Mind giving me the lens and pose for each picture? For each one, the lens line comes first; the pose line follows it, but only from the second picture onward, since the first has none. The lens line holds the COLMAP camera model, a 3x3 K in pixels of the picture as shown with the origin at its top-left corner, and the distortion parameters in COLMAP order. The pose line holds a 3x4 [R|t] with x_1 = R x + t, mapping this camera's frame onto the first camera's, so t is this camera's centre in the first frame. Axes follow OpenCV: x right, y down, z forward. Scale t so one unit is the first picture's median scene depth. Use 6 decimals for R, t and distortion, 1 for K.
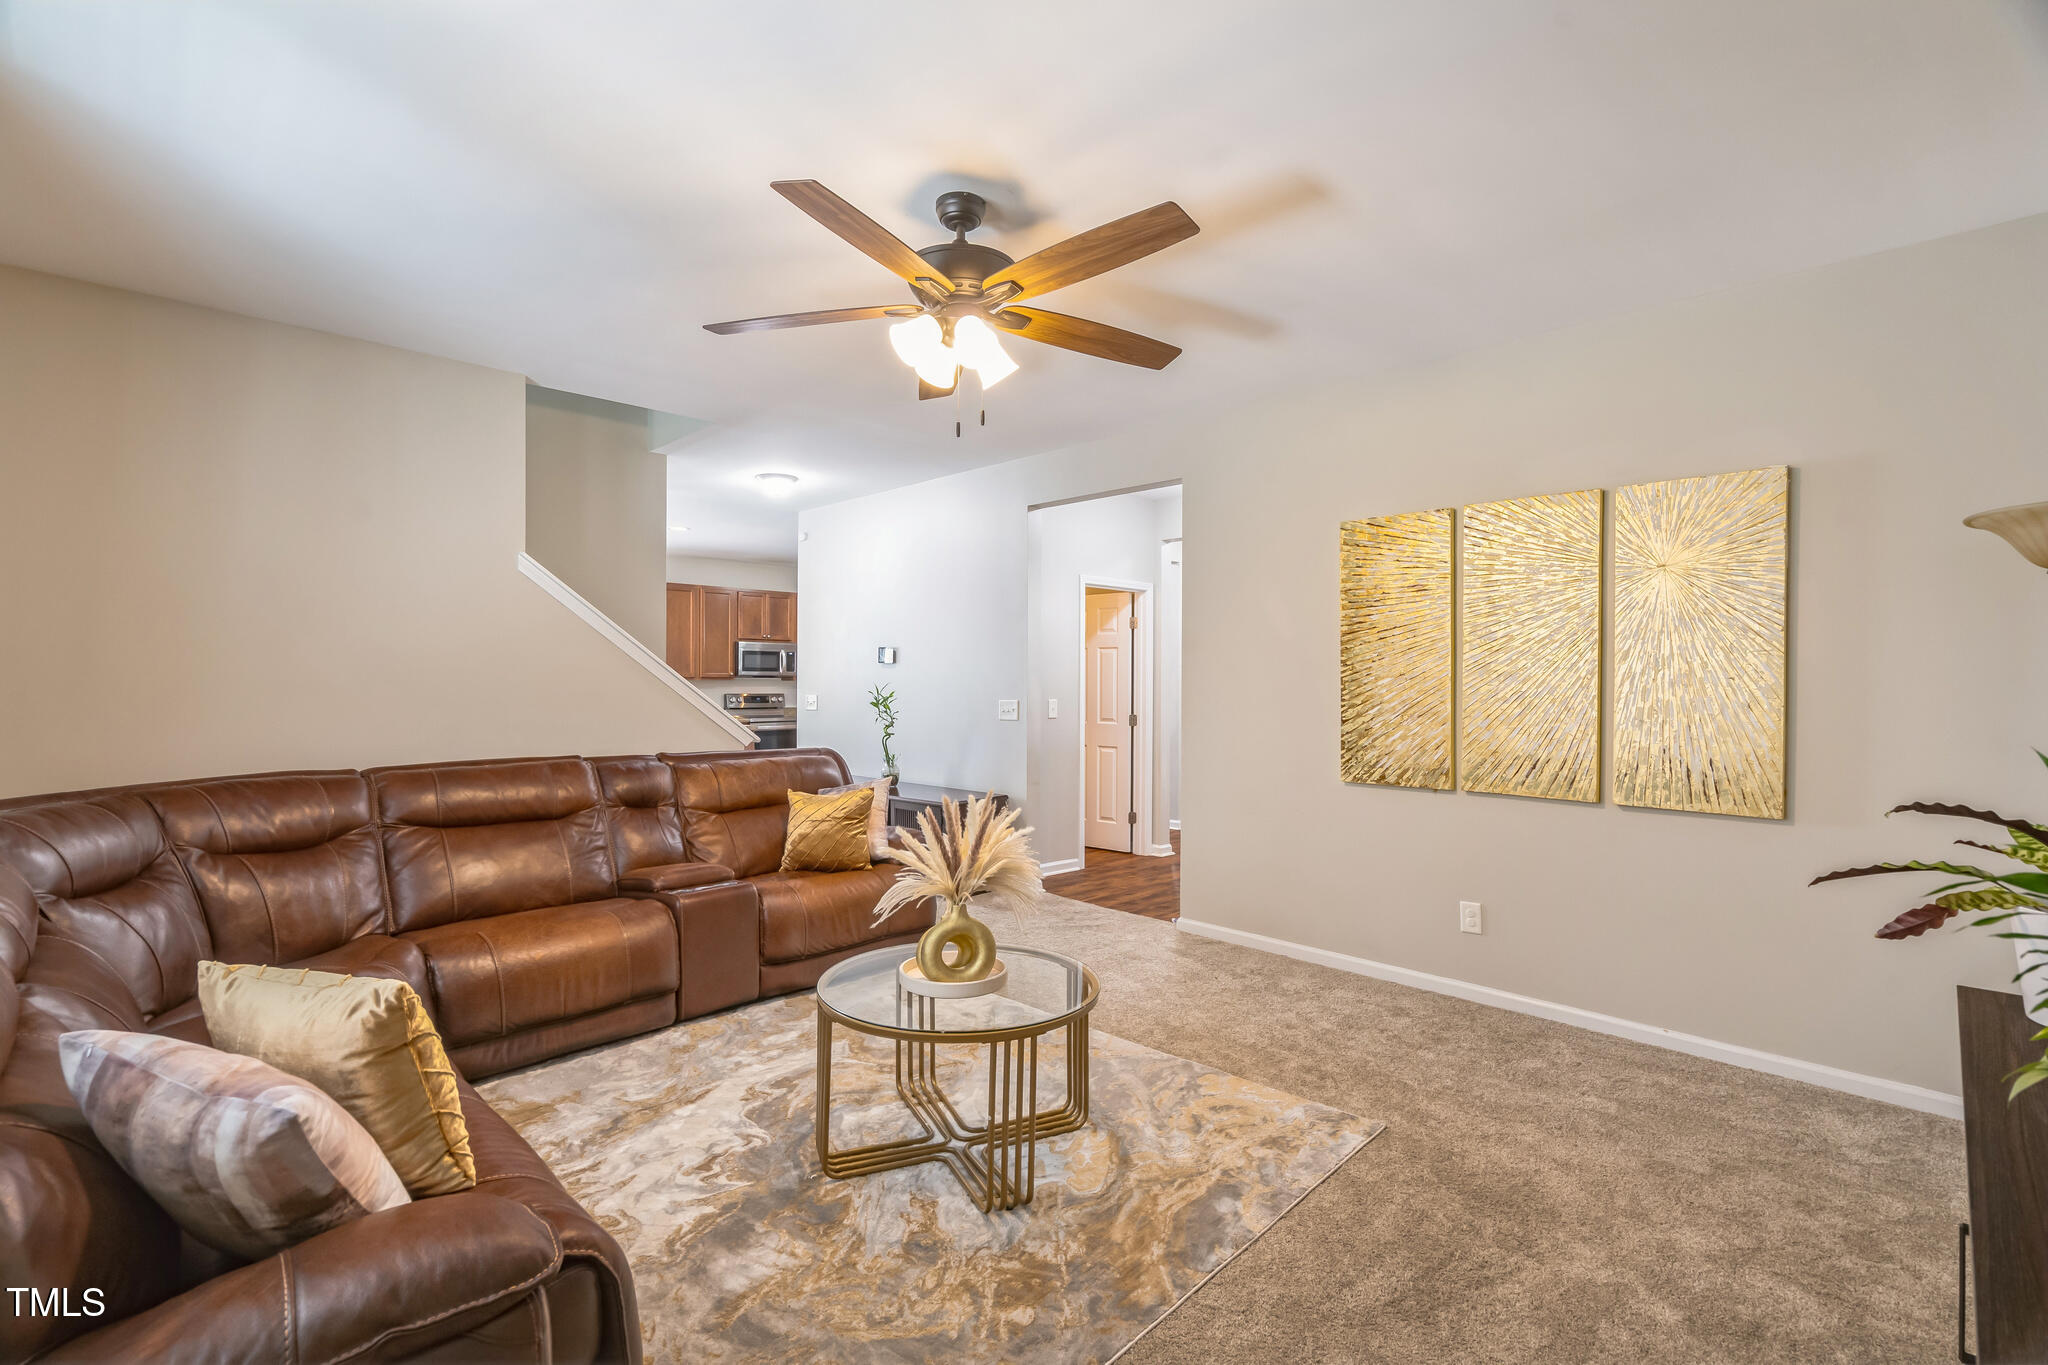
lens RADIAL K [[937.9, 0, 1024.0], [0, 937.9, 682.5], [0, 0, 1]] dist [-0.001936, -0.000302]
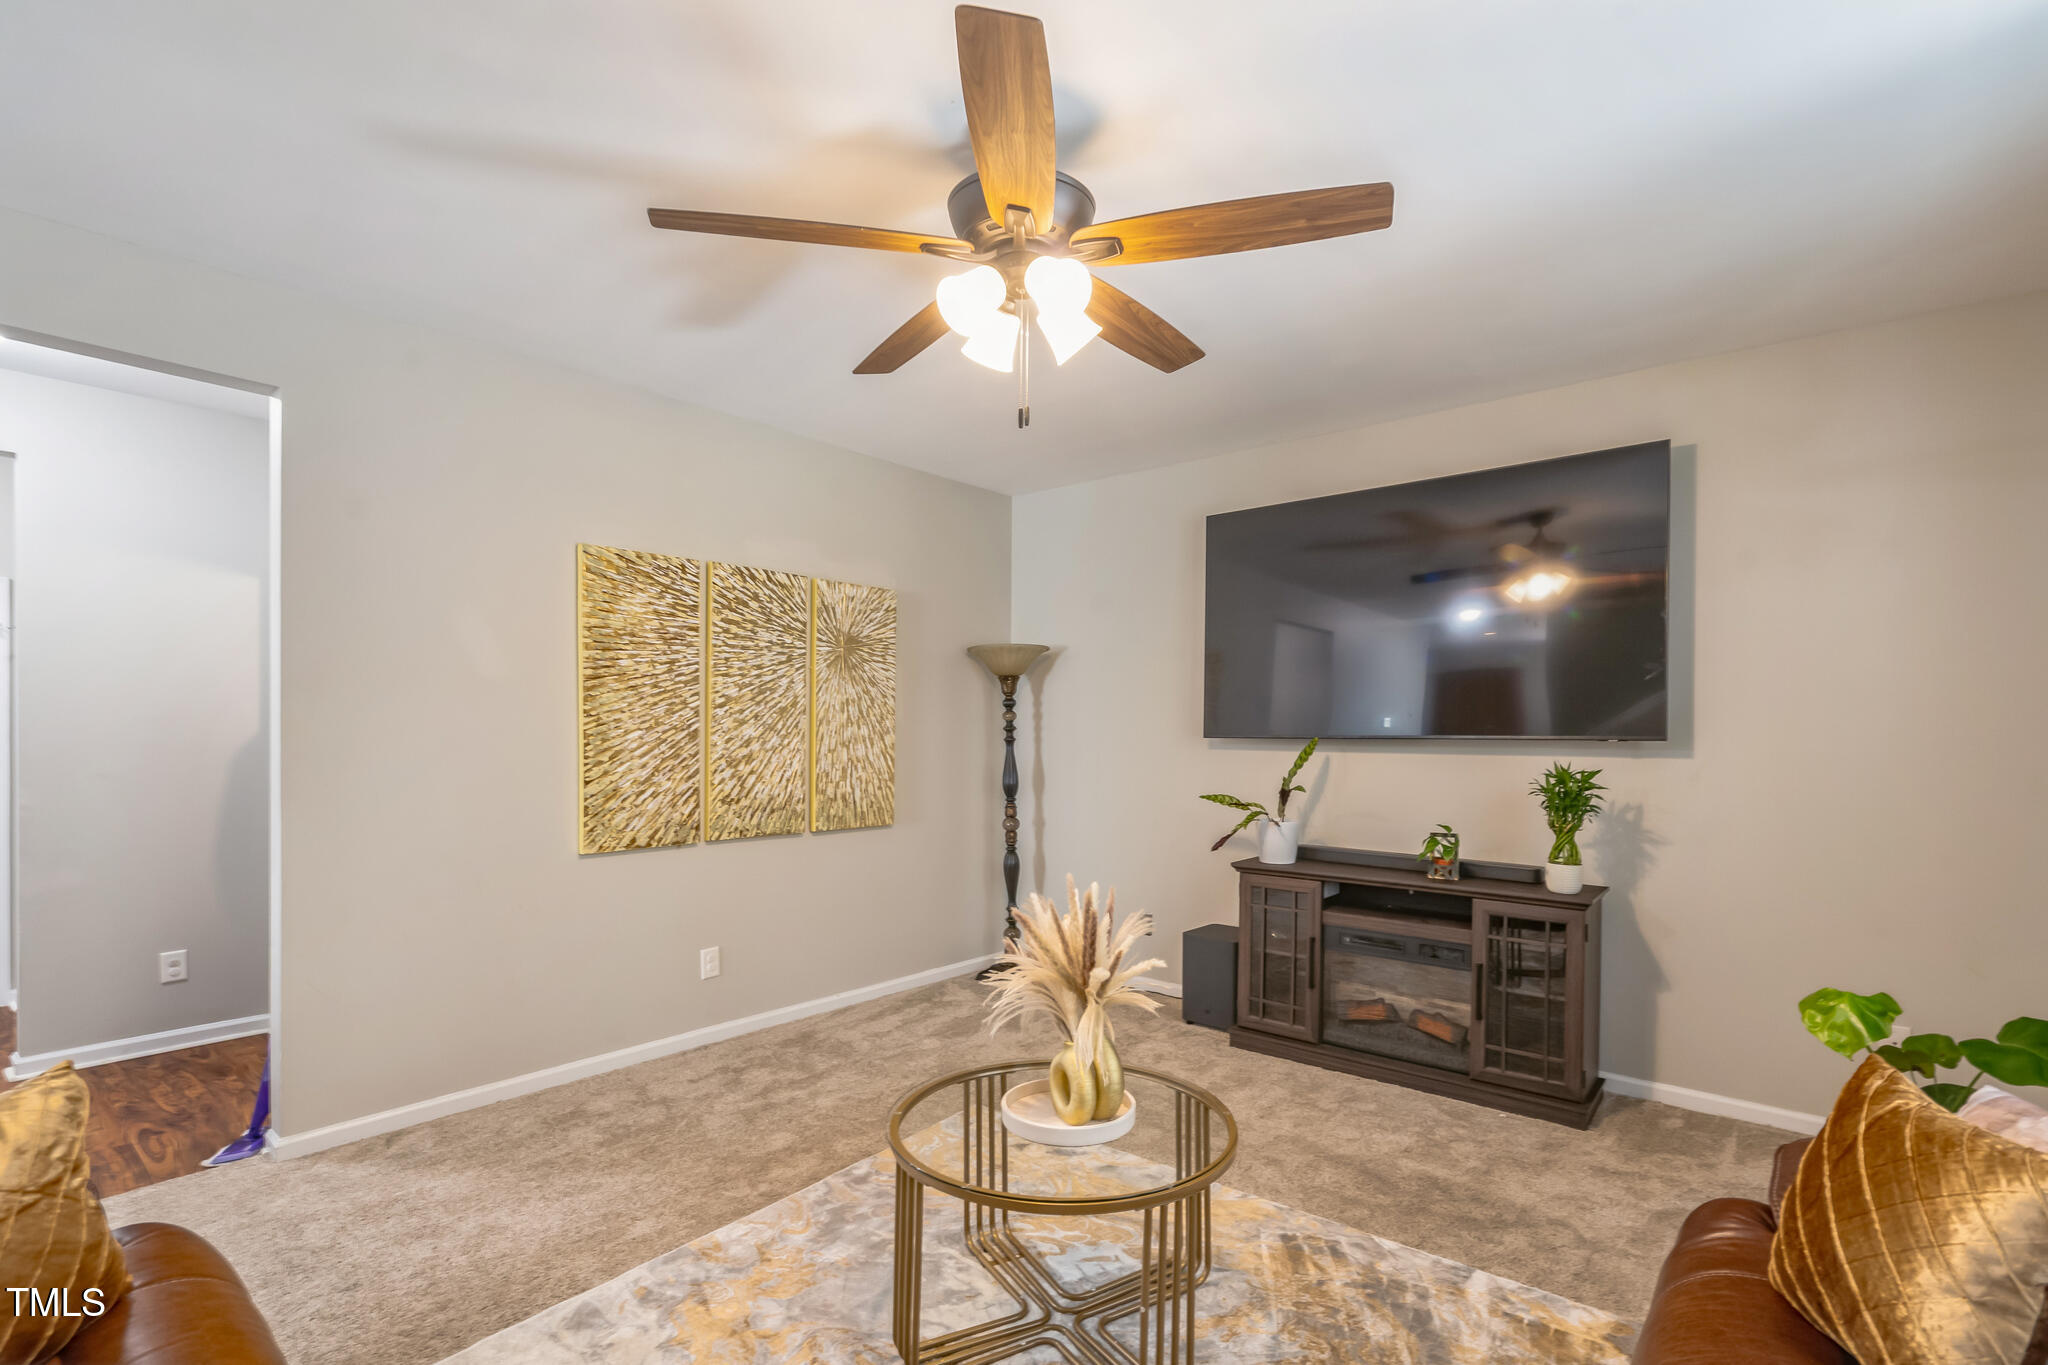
lens RADIAL K [[960.4, 0, 1048.1], [0, 960.4, 721.9], [0, 0, 1]] dist [-0.025509, -0.000037]
pose [[-0.088248, -0.013362, 0.996009, -0.556373], [-0.002496, 0.999910, 0.013193, -0.025780], [-0.996095, -0.001322, -0.088273, 0.679971]]
